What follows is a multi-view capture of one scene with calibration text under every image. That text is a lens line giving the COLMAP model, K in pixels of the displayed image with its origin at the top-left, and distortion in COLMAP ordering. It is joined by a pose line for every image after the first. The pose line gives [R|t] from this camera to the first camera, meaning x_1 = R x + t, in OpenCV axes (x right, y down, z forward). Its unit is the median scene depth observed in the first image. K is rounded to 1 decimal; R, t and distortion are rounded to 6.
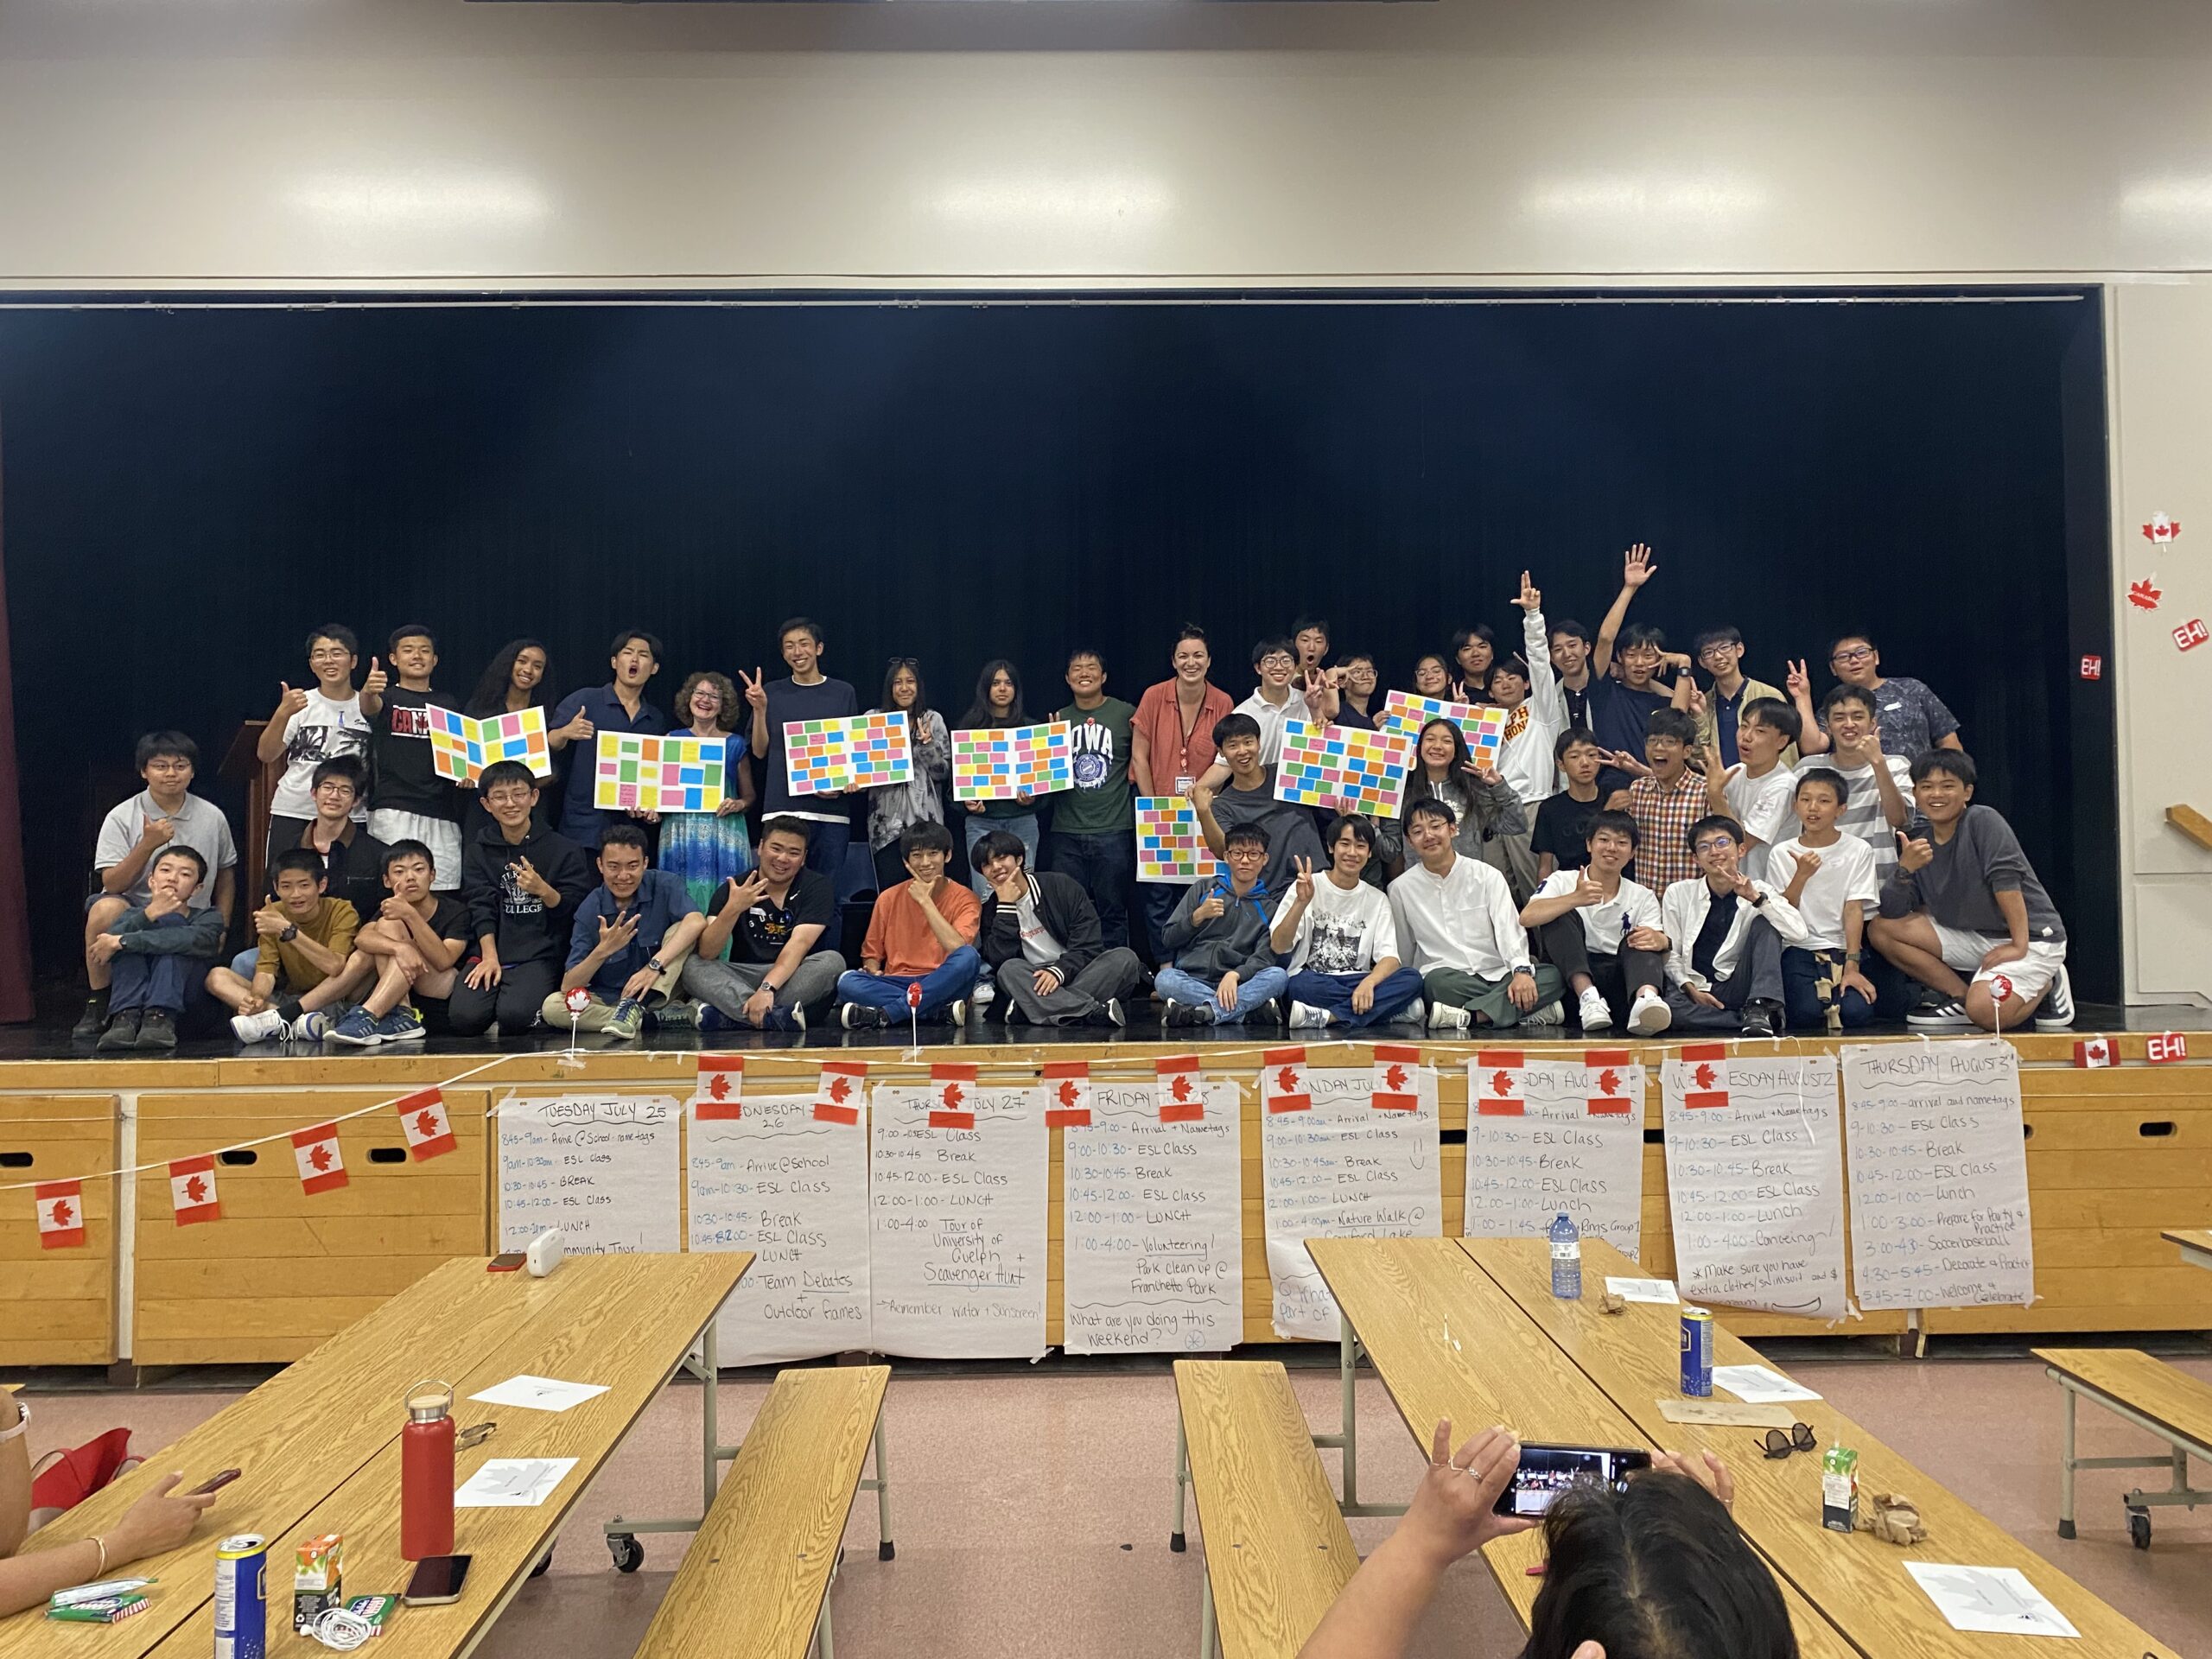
lens RADIAL K [[1741.9, 0, 1109.8], [0, 1741.9, 824.8], [0, 0, 1]] dist [0.026806, -0.032305]
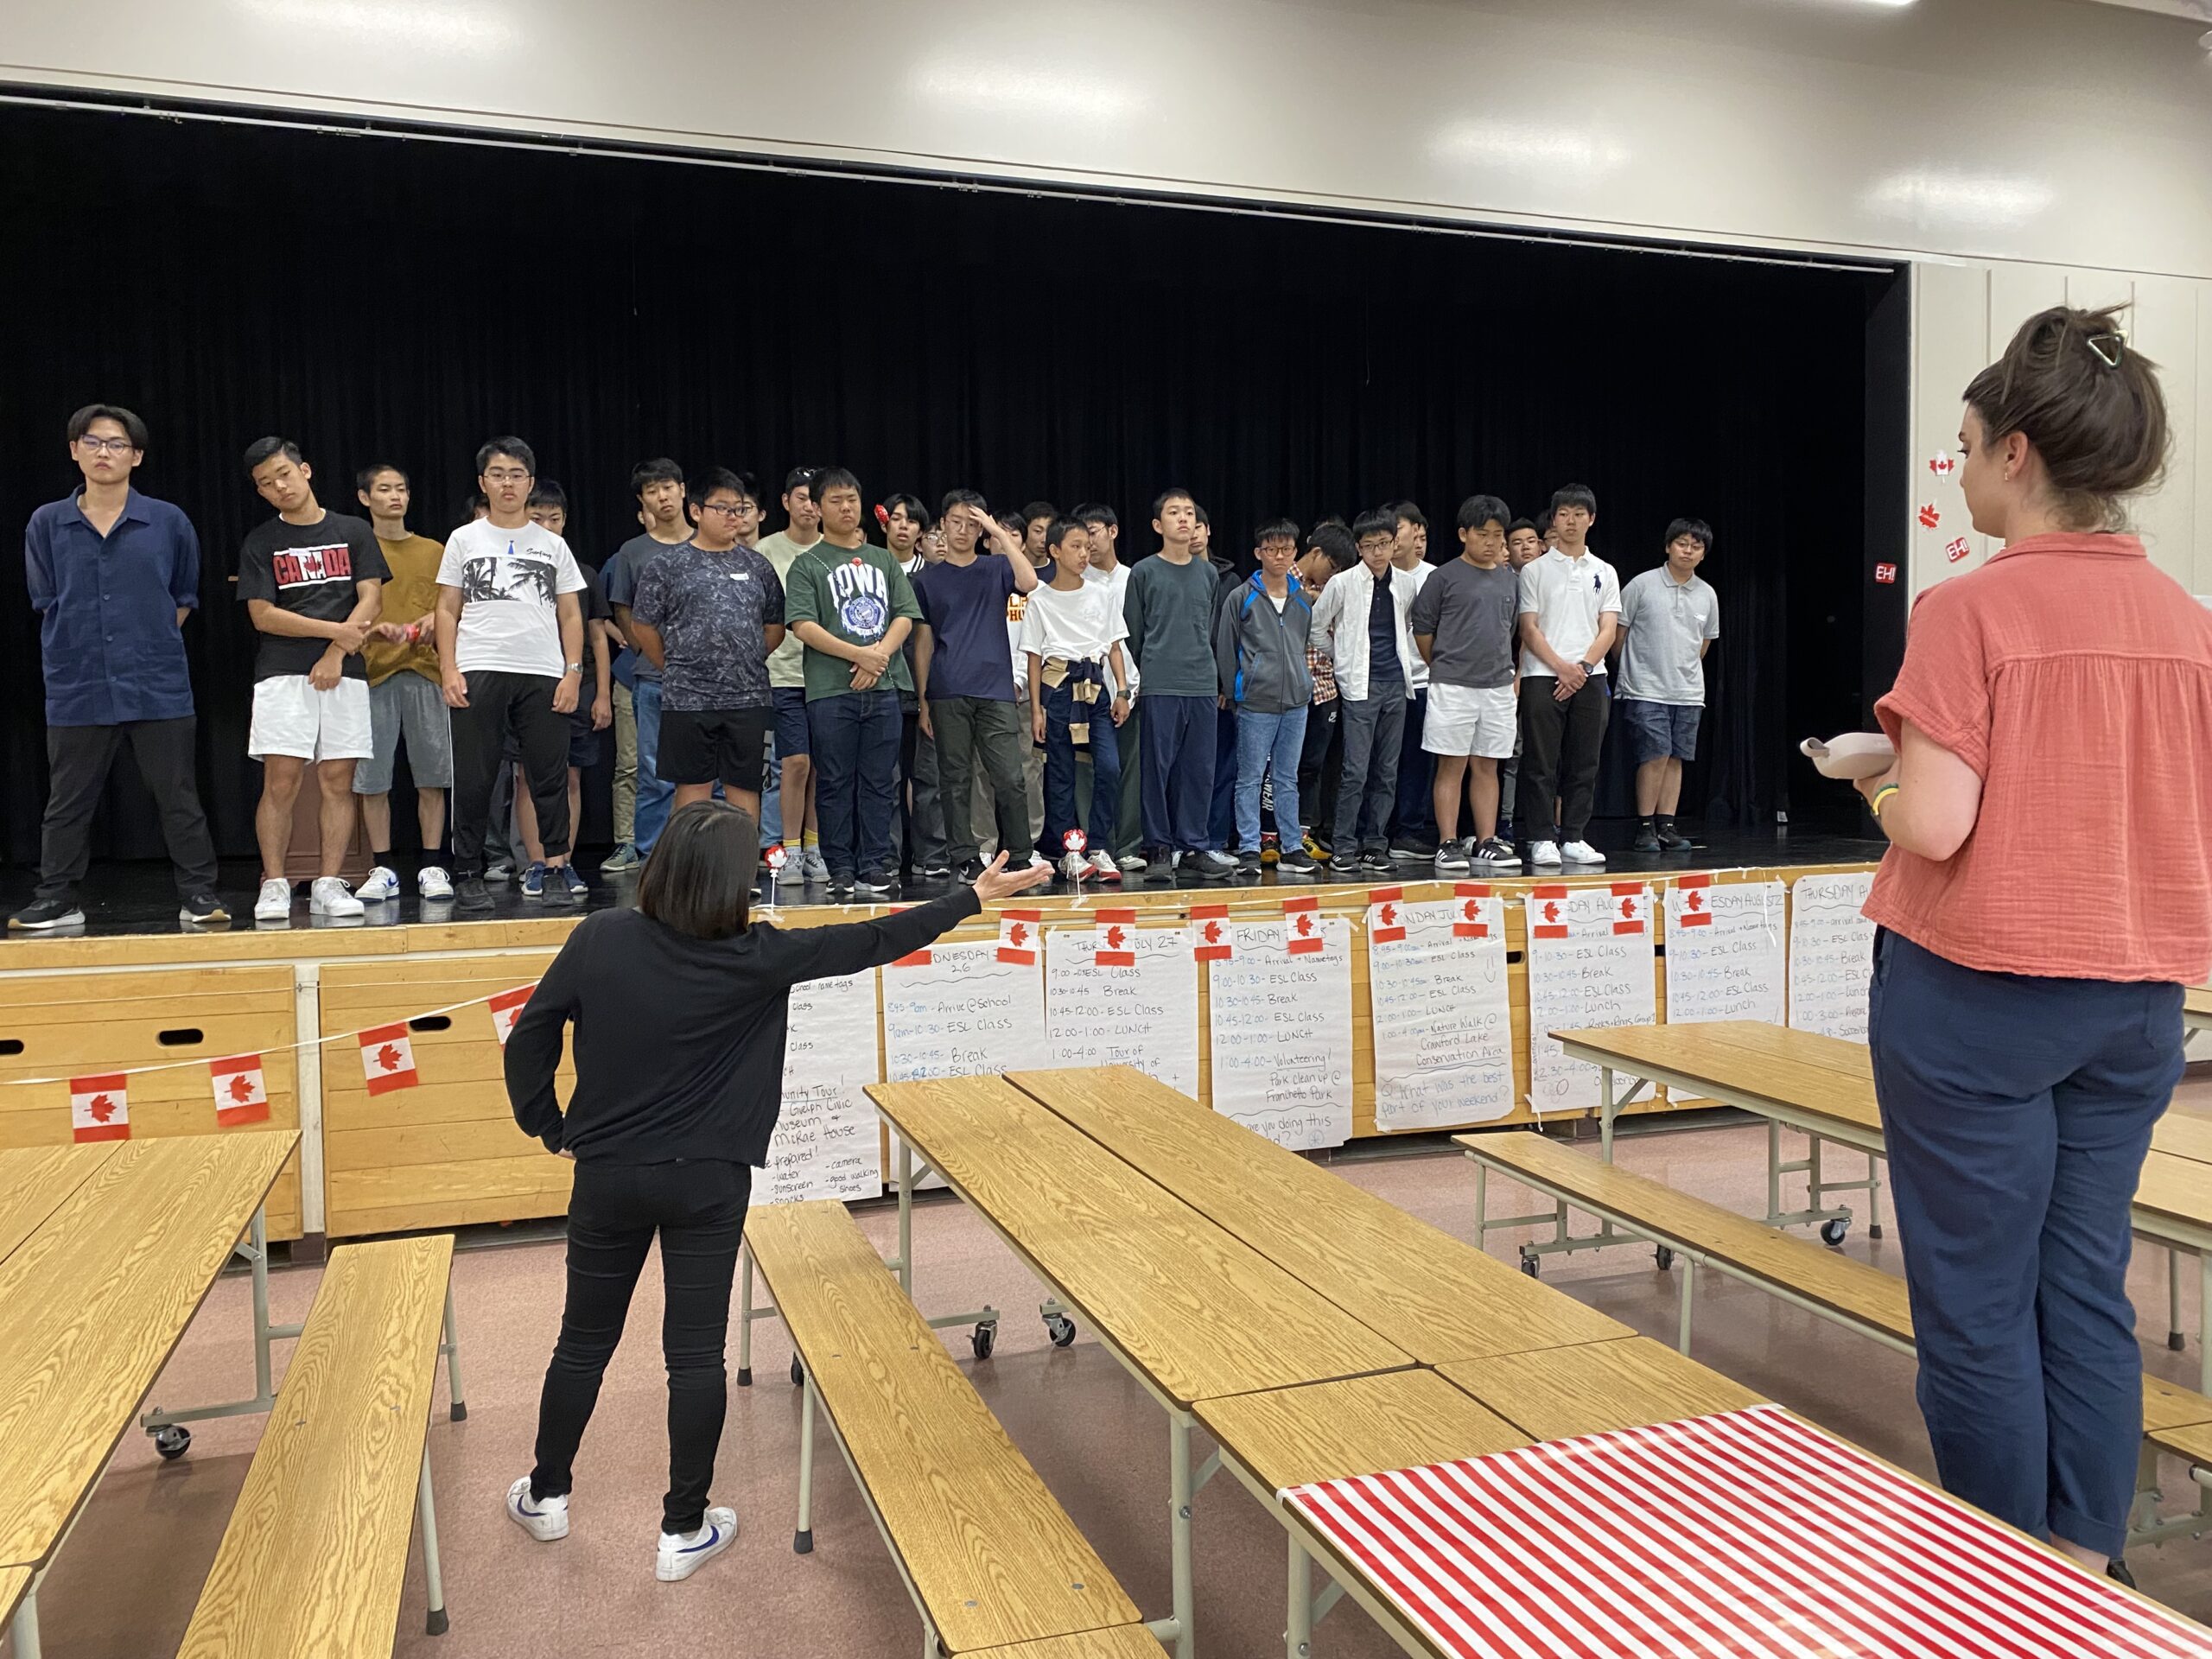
lens RADIAL K [[1741.9, 0, 1098.5], [0, 1741.9, 846.8], [0, 0, 1]] dist [0.026806, -0.032305]
pose [[0.954488, -0.018903, 0.297650, -0.428692], [-0.004688, 0.996915, 0.078347, 0.011444], [-0.298213, -0.076177, 0.951455, -0.045058]]
